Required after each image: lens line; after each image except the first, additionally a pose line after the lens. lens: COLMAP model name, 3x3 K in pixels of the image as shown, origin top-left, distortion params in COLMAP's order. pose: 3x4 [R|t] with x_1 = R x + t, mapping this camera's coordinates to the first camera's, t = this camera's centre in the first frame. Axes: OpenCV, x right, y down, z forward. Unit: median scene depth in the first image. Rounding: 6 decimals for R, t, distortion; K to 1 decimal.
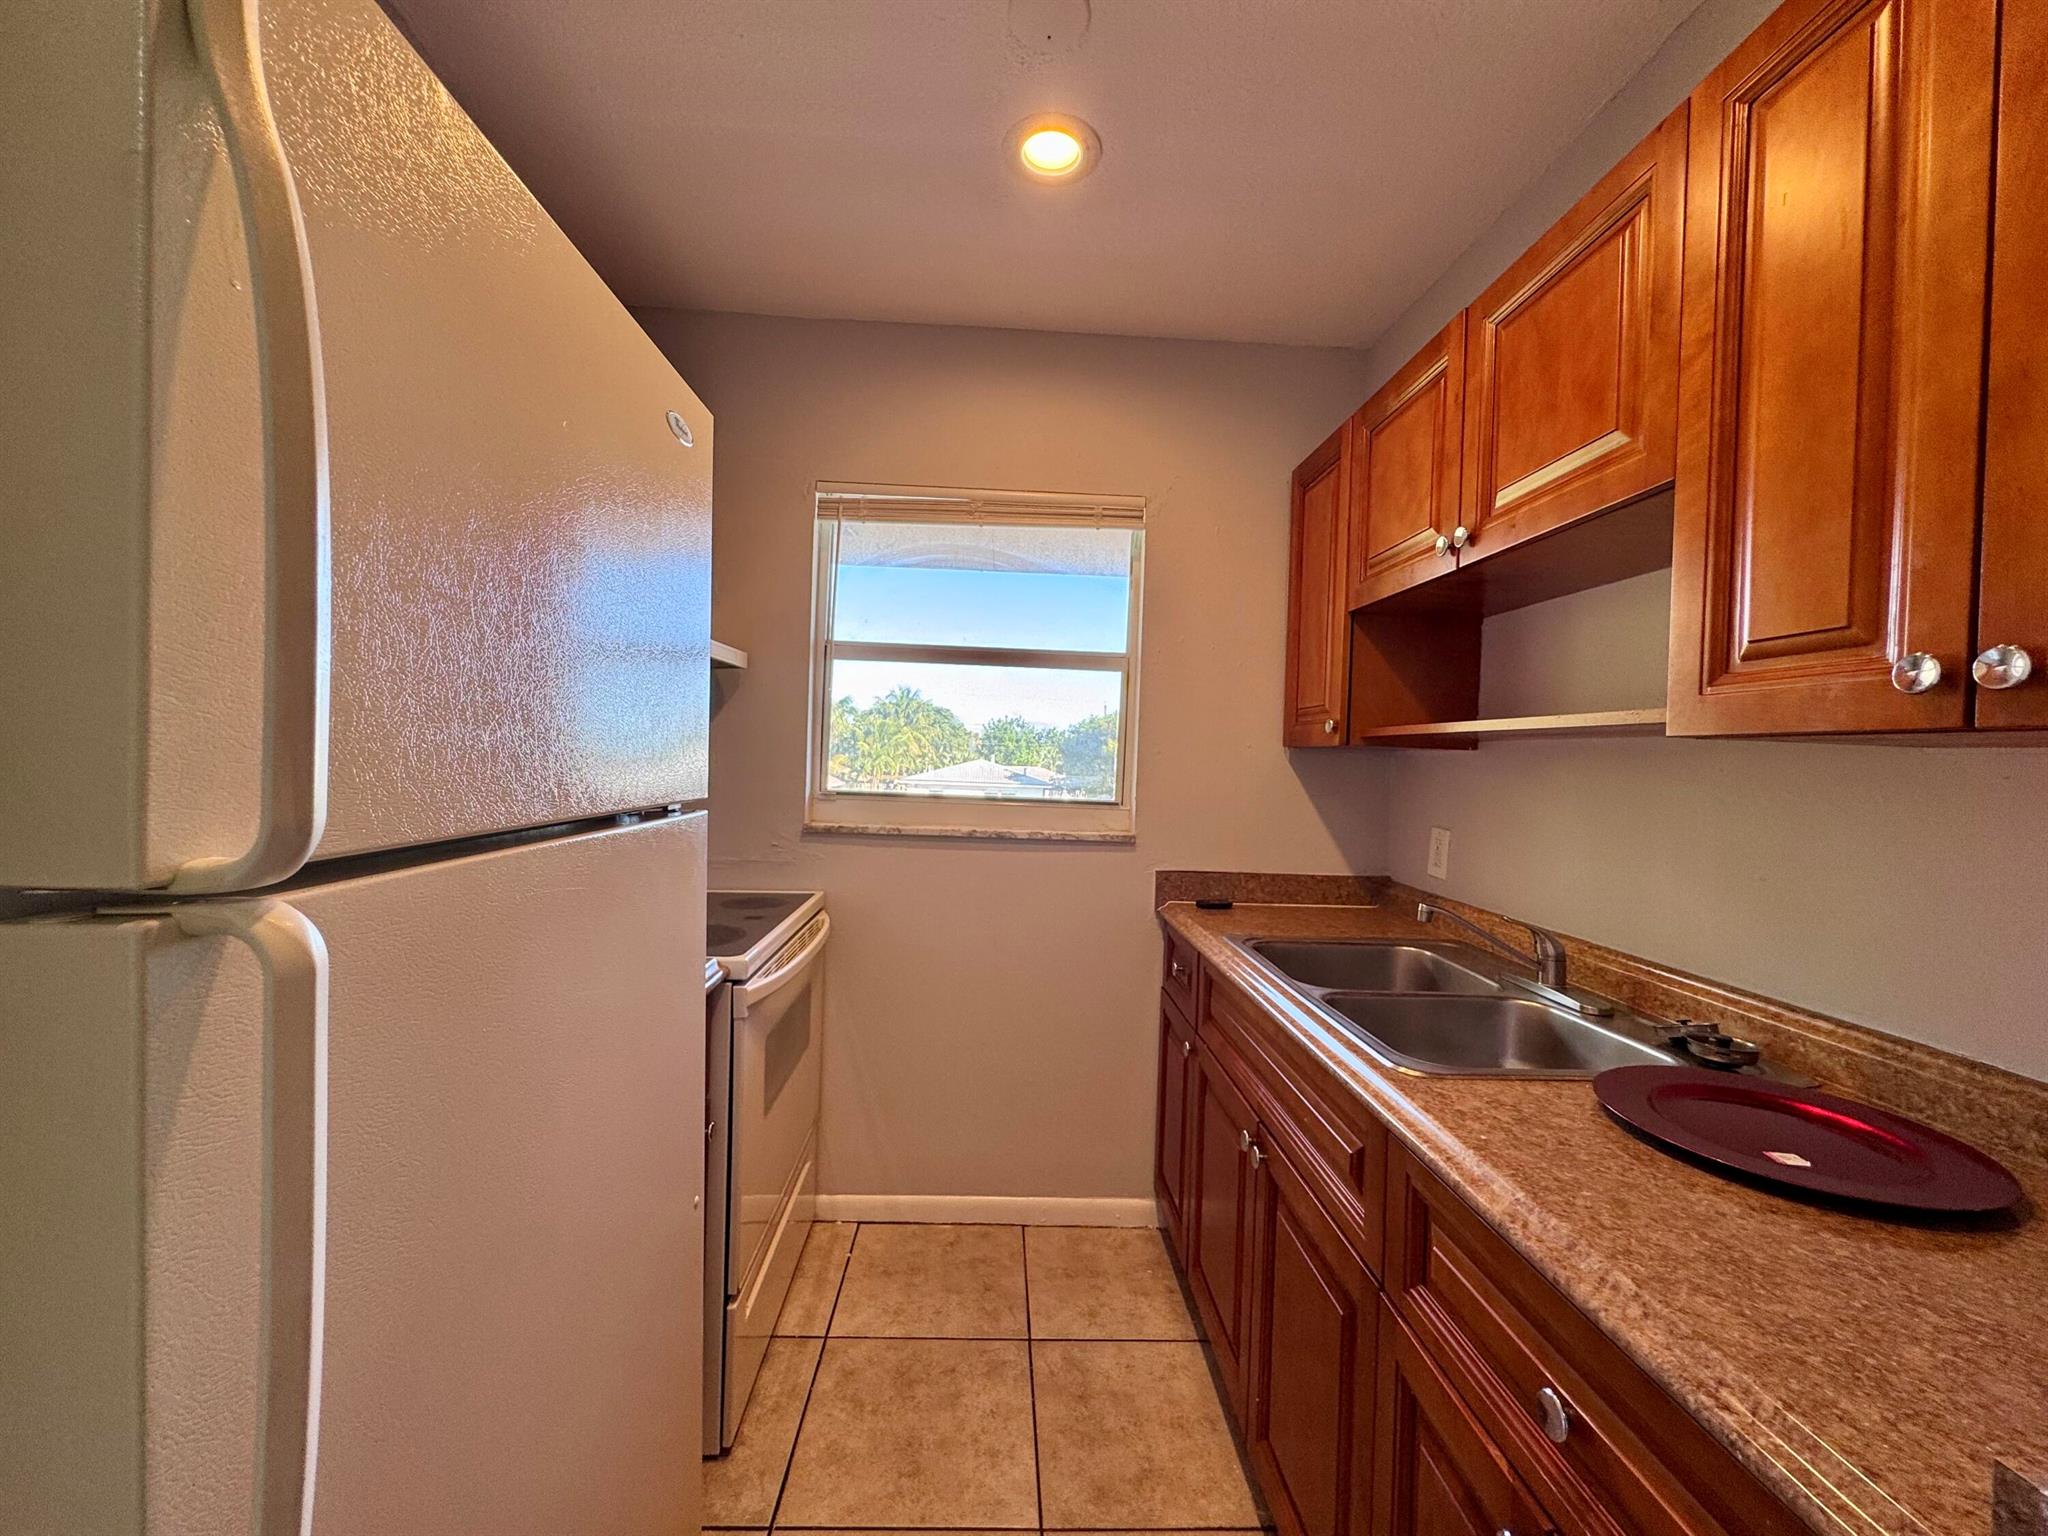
lens RADIAL K [[819.4, 0, 1021.3], [0, 819.4, 765.5], [0, 0, 1]] dist [-0.004656, 0.000935]
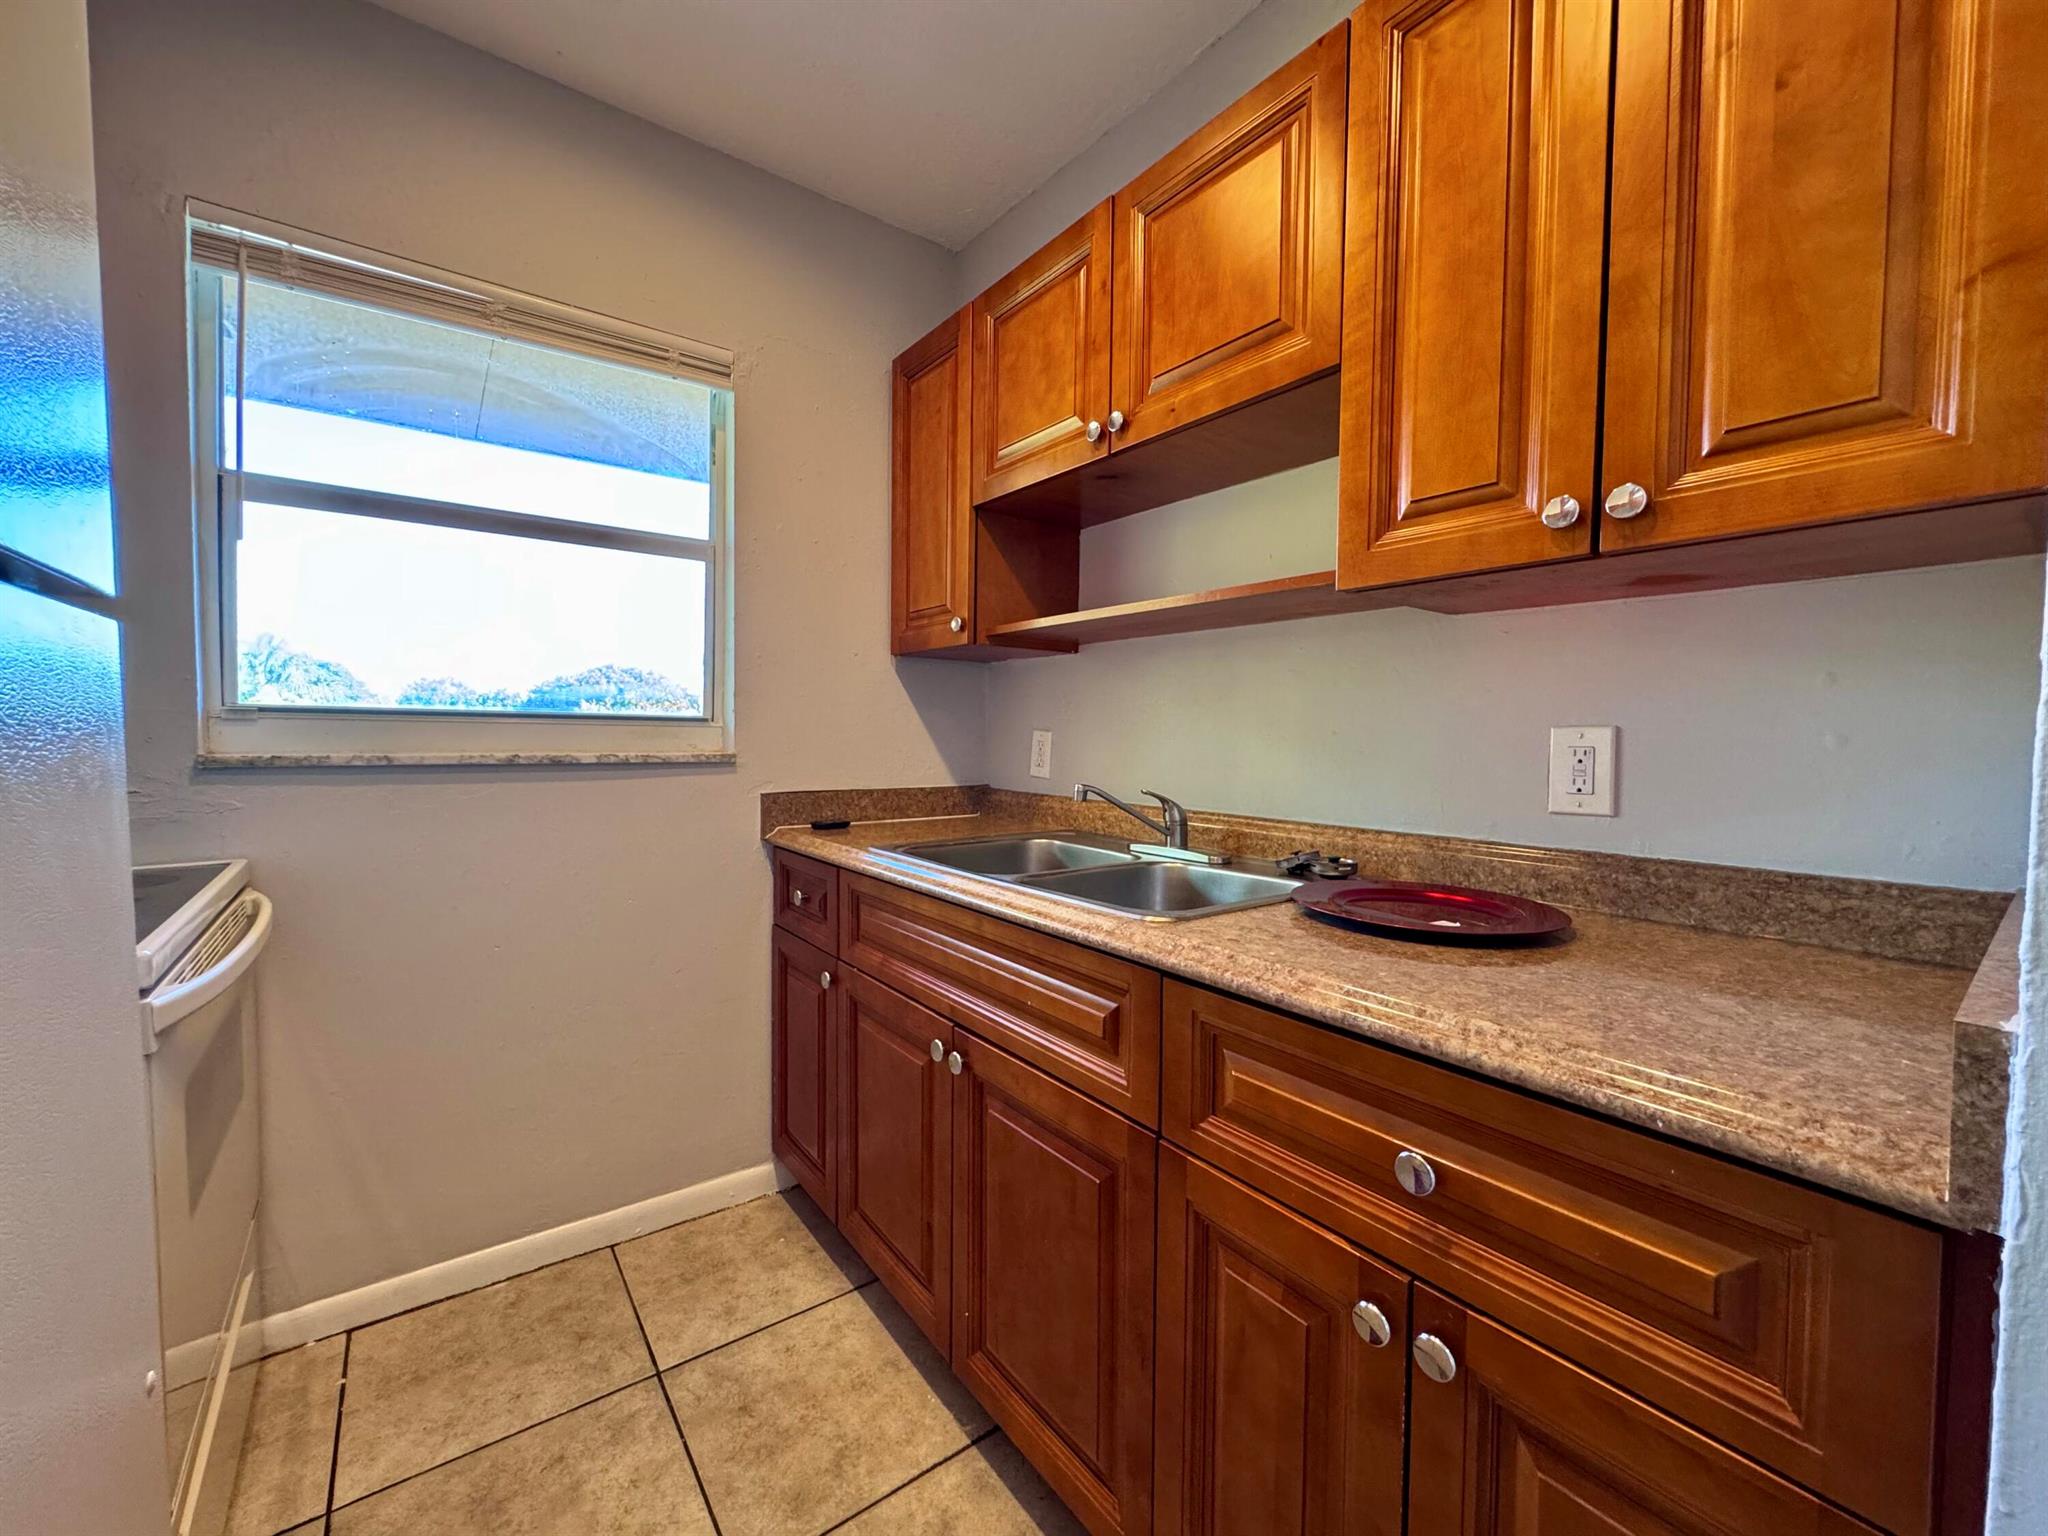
lens RADIAL K [[819.4, 0, 1023.4], [0, 819.4, 764.2], [0, 0, 1]] dist [-0.004656, 0.000935]
pose [[0.822450, -0.045593, 0.567008, -0.126940], [0.020736, 0.998523, 0.050213, 0.076358], [-0.568460, -0.029540, 0.822181, 0.162389]]
